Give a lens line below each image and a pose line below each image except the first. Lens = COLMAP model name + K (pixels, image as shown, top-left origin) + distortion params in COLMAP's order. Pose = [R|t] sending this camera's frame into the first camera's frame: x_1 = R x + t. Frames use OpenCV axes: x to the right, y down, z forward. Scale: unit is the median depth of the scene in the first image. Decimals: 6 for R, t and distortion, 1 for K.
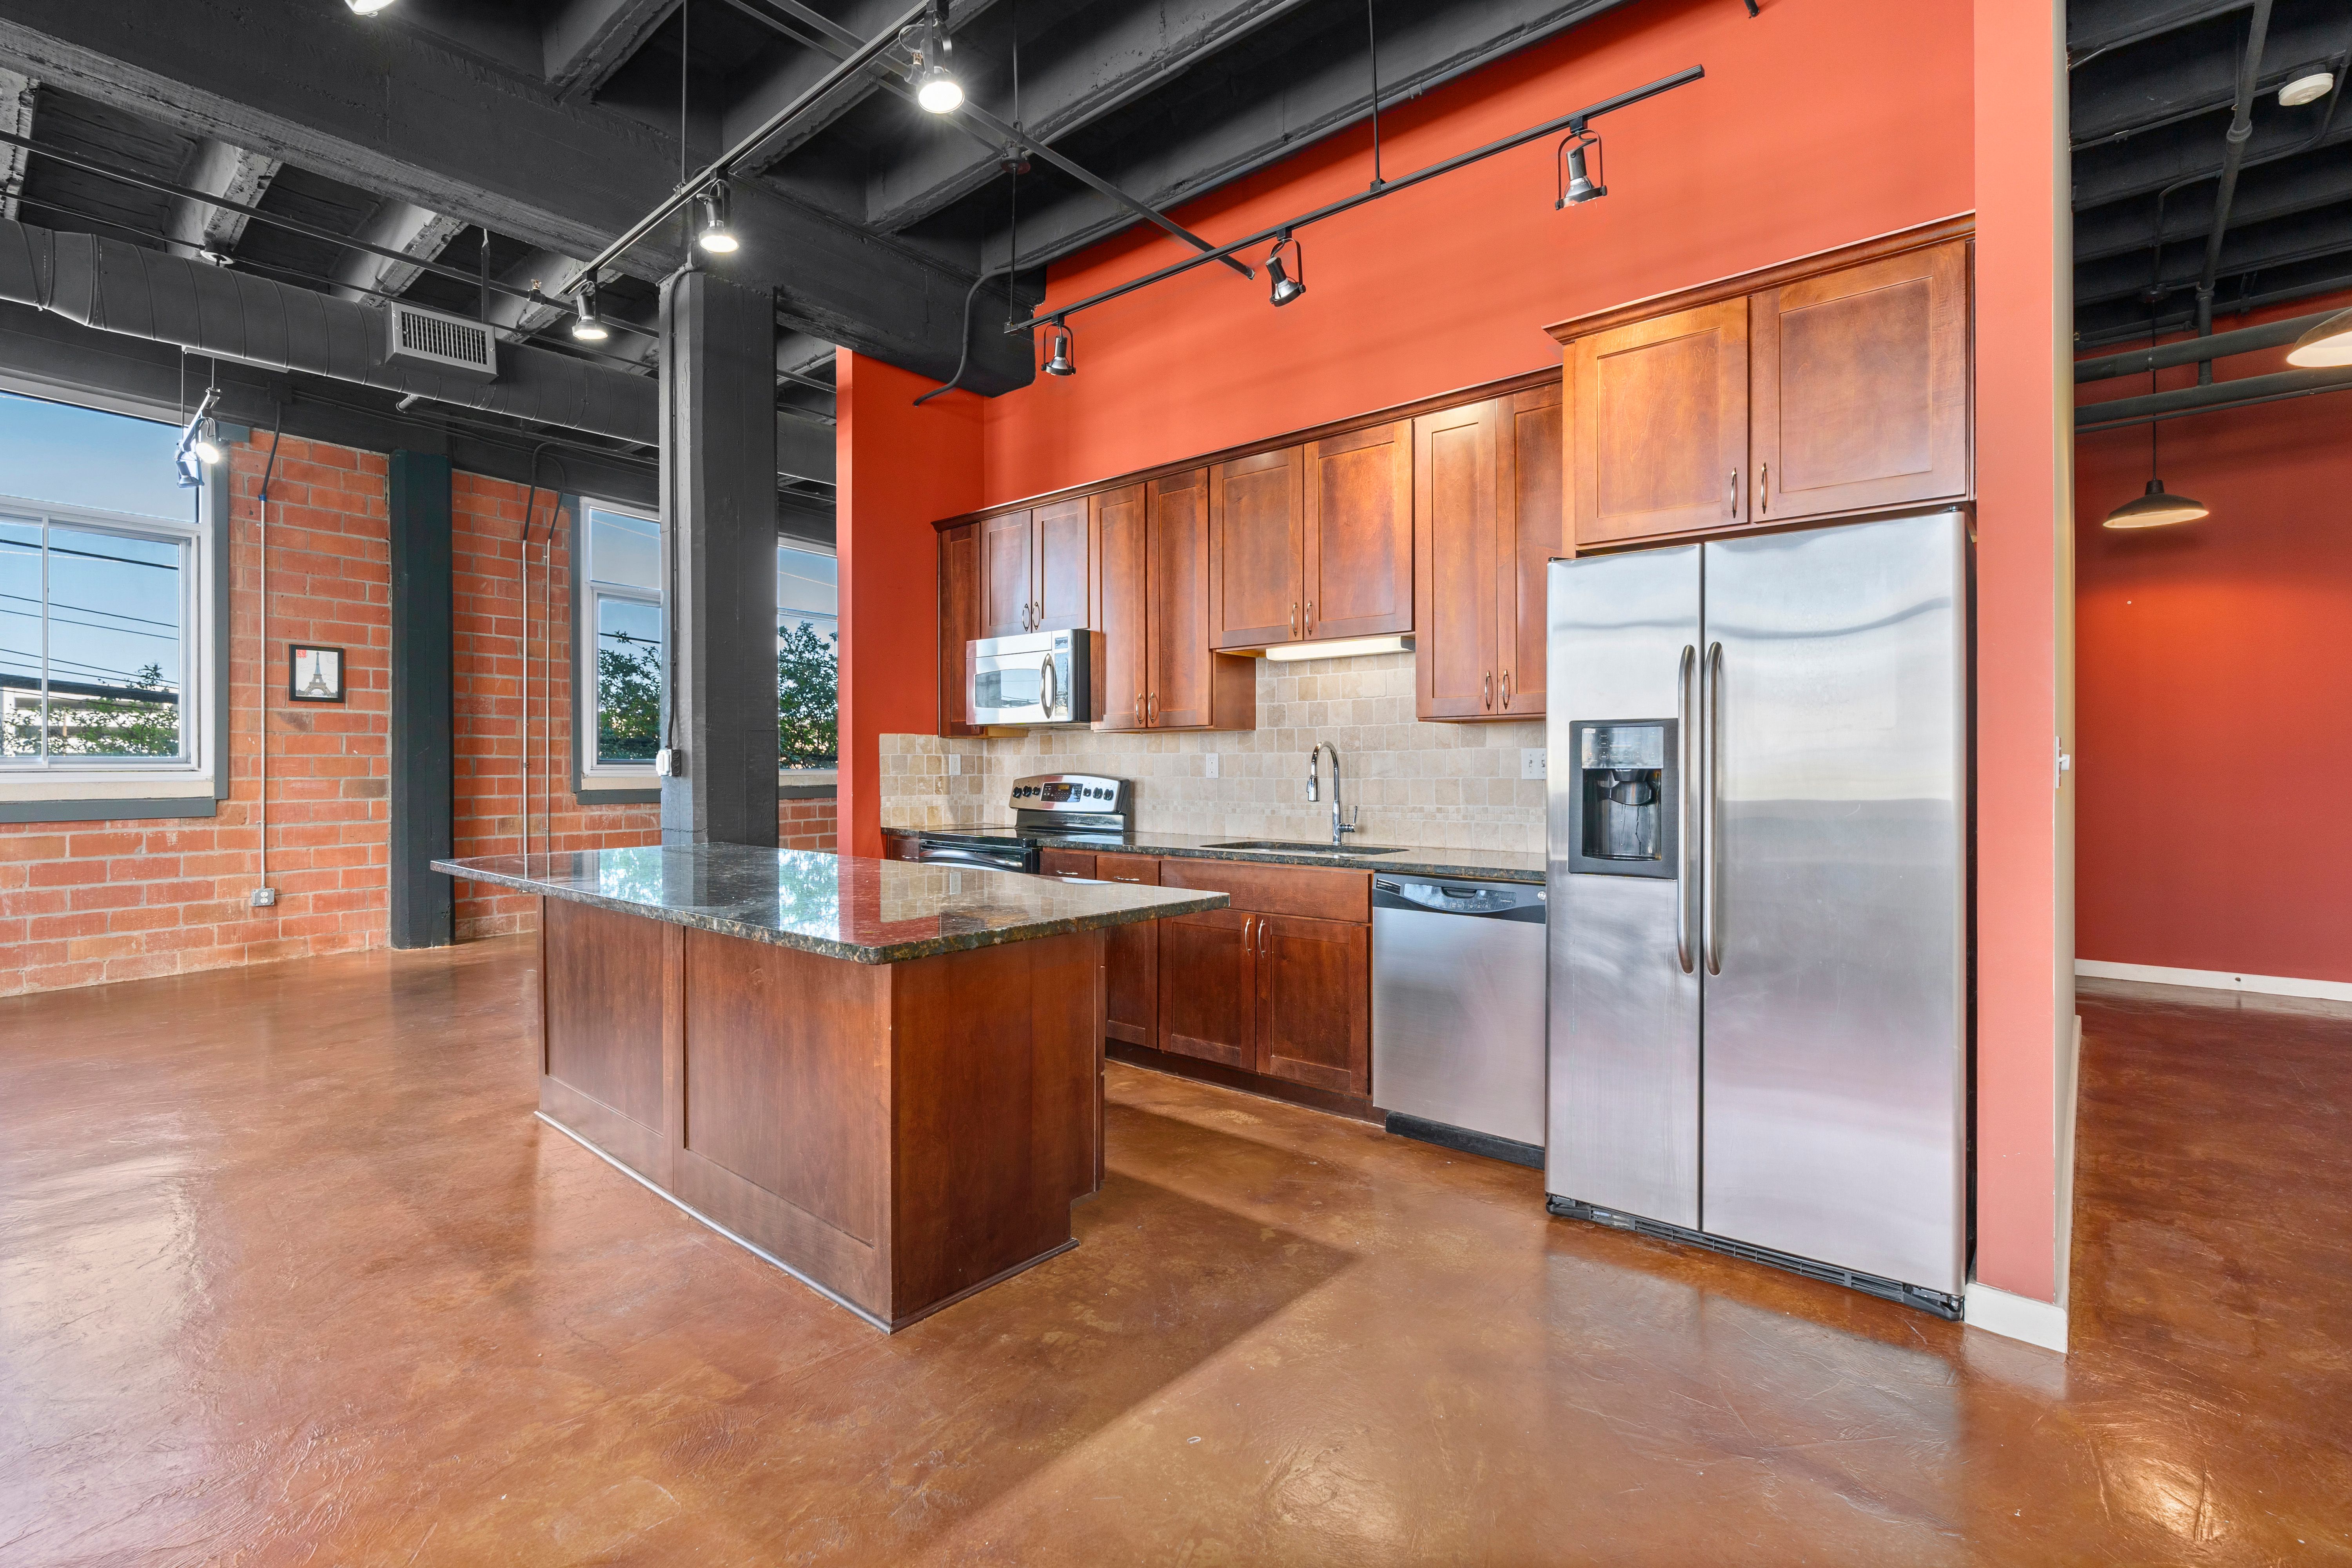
lens RADIAL K [[1069.2, 0, 1175.2], [0, 1069.2, 769.1], [0, 0, 1]] dist [-0.002923, -0.000048]
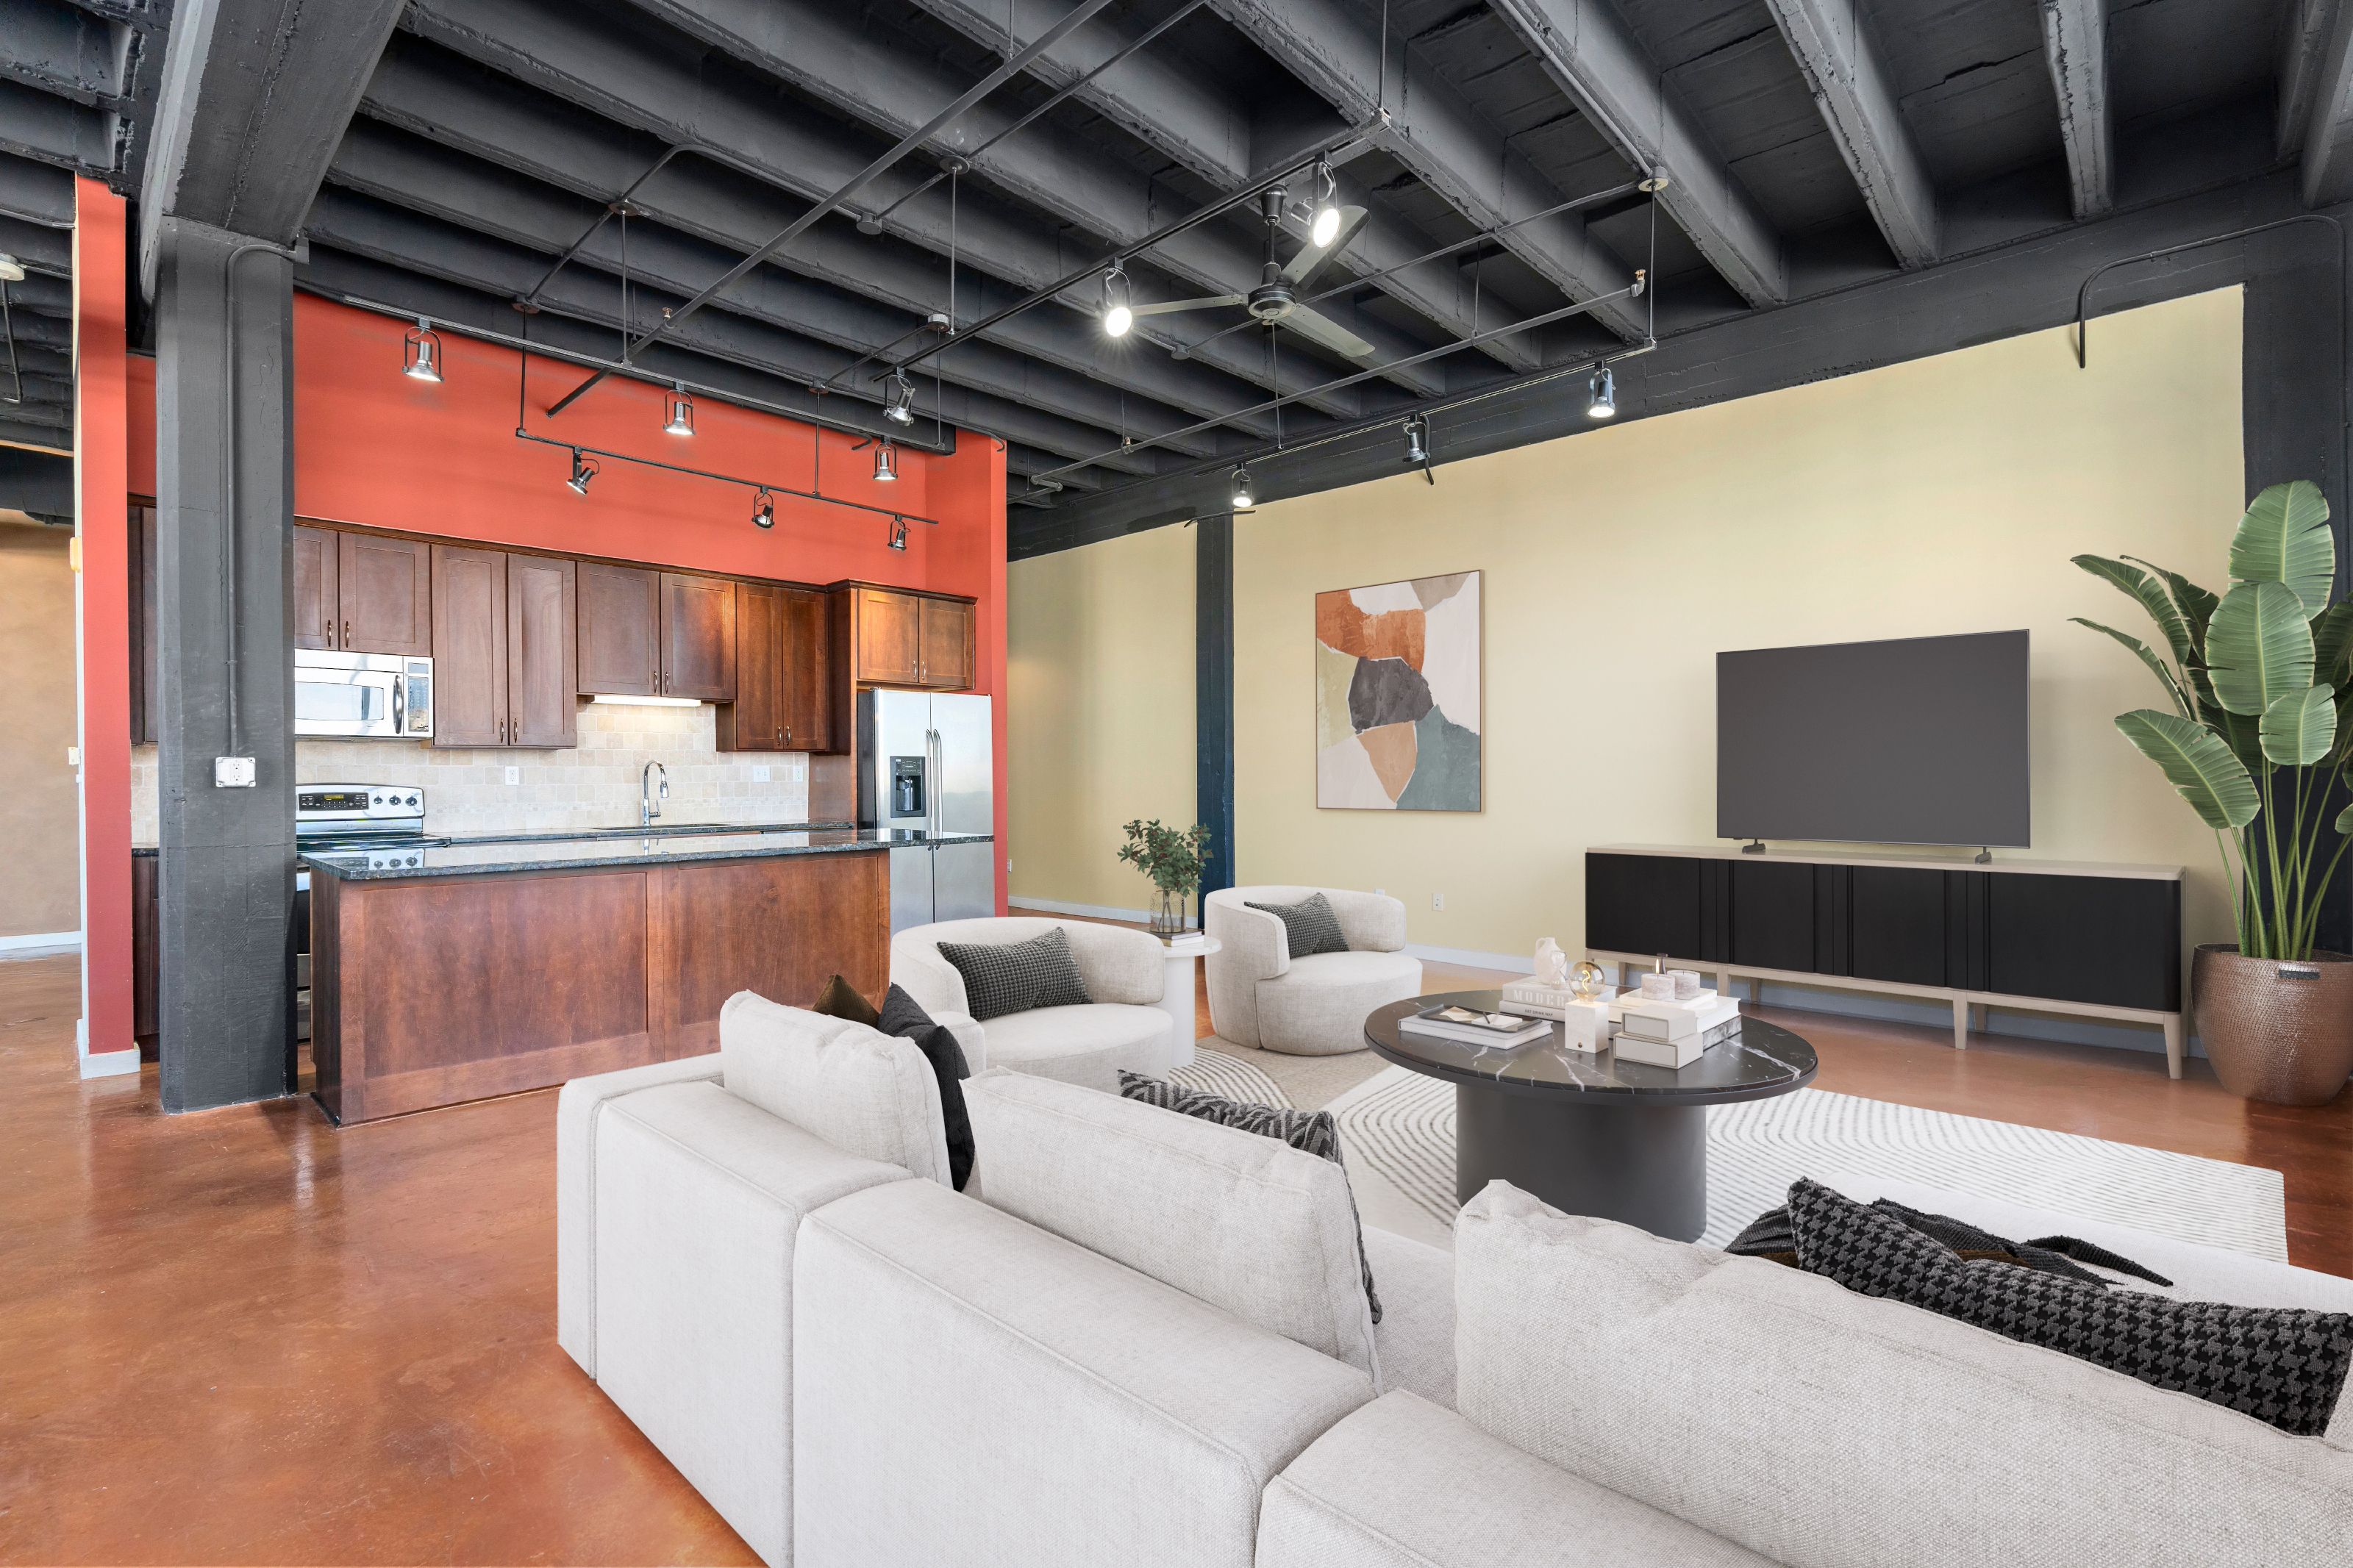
lens RADIAL K [[1061.8, 0, 1179.7], [0, 1061.8, 780.6], [0, 0, 1]] dist [-0.008096, 0.001796]
pose [[0.032177, -0.003813, 0.999475, -1.185868], [0.008424, 0.999958, 0.003543, 0.004843], [-0.999447, 0.008305, 0.032208, 0.149894]]
